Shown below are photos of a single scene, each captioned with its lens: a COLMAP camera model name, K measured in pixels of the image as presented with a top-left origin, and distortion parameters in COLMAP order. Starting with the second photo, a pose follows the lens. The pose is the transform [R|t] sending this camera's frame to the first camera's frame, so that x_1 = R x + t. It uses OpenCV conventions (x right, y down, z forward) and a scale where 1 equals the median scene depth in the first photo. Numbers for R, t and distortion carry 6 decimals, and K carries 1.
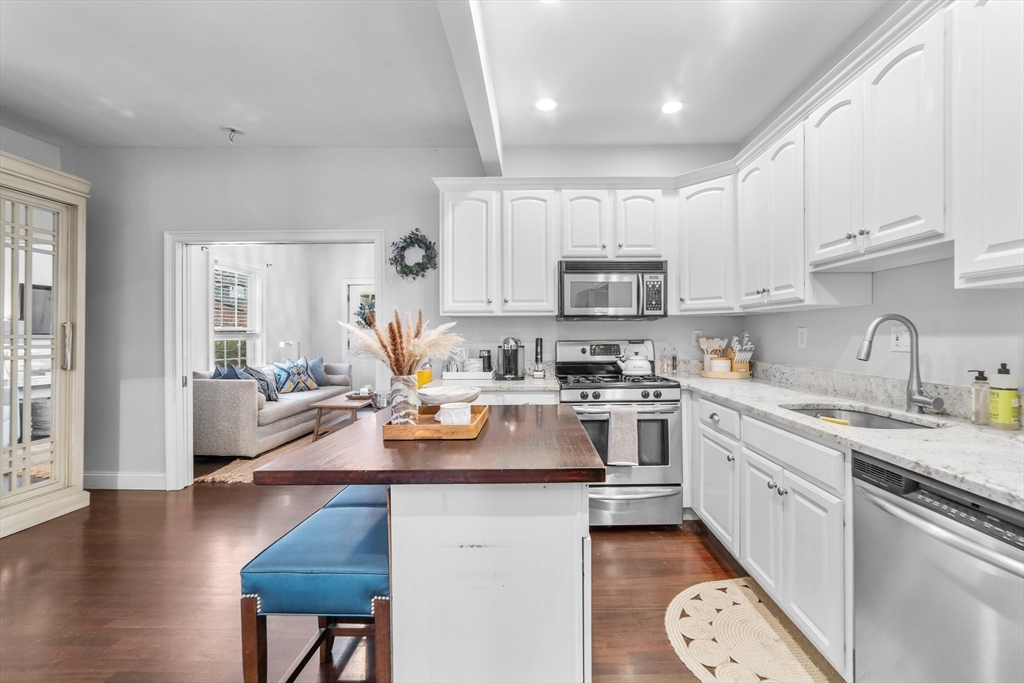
lens RADIAL K [[420.3, 0, 535.0], [0, 420.3, 339.0], [0, 0, 1]] dist [-0.012976, 0.002547]
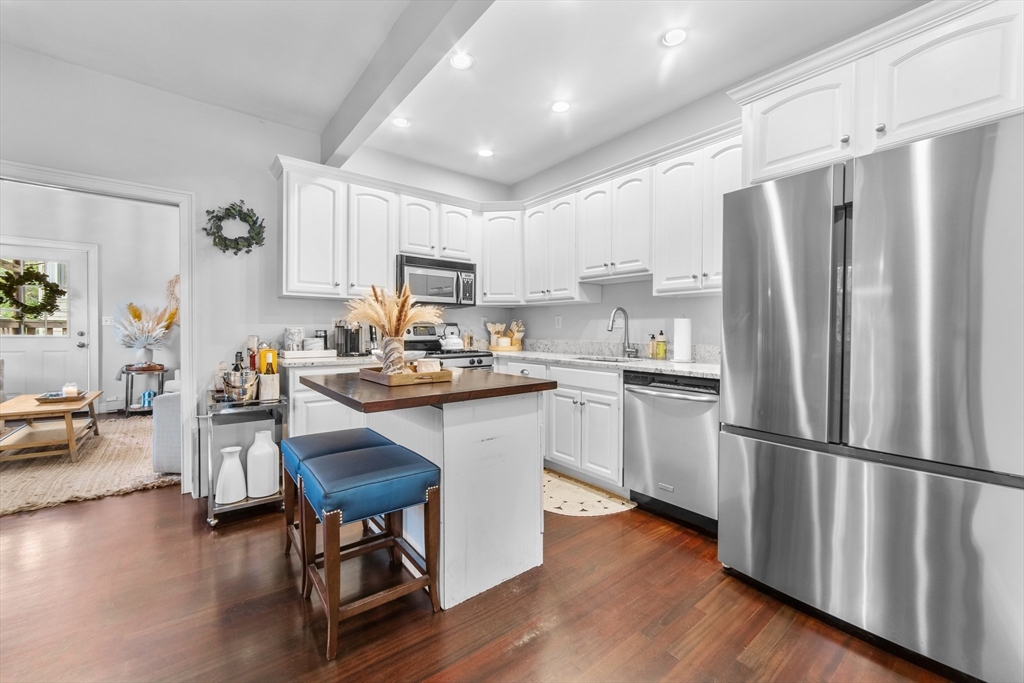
lens RADIAL K [[411.5, 0, 513.2], [0, 411.5, 341.3], [0, 0, 1]] dist [-0.016671, 0.005948]
pose [[0.778149, -0.008188, 0.628027, -0.424469], [-0.002017, 0.999877, 0.015535, 0.040323], [-0.628077, -0.013355, 0.778037, -0.106042]]
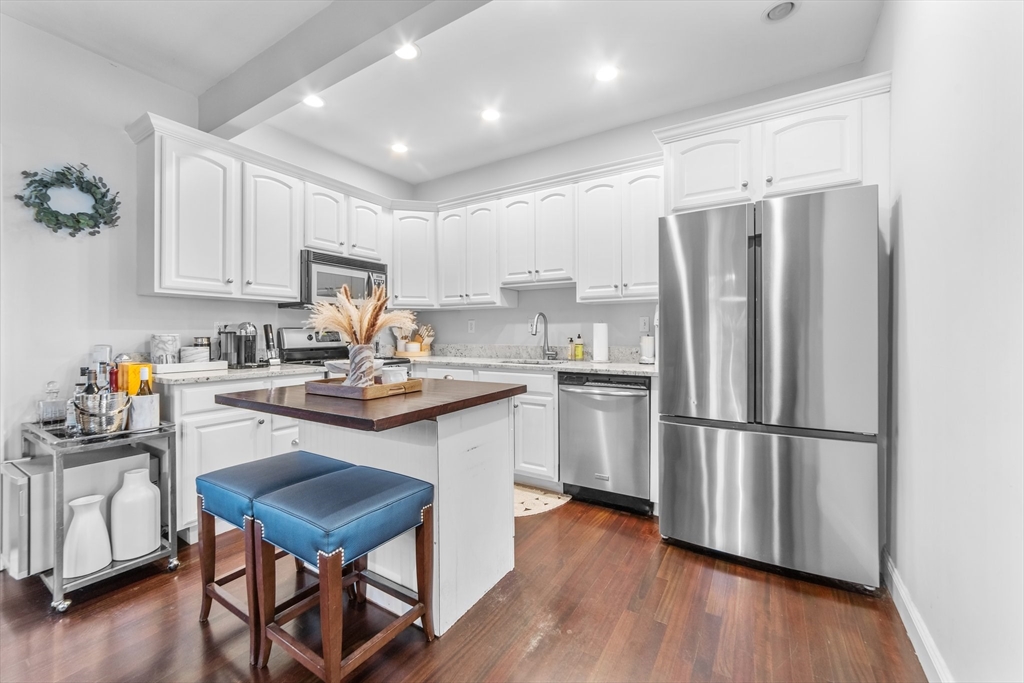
lens RADIAL K [[411.5, 0, 516.6], [0, 411.5, 338.9], [0, 0, 1]] dist [-0.016671, 0.005948]
pose [[0.510471, -0.006908, 0.859867, -0.549134], [0.009276, 0.999954, 0.002527, 0.036919], [-0.859845, 0.006686, 0.510511, 0.037366]]
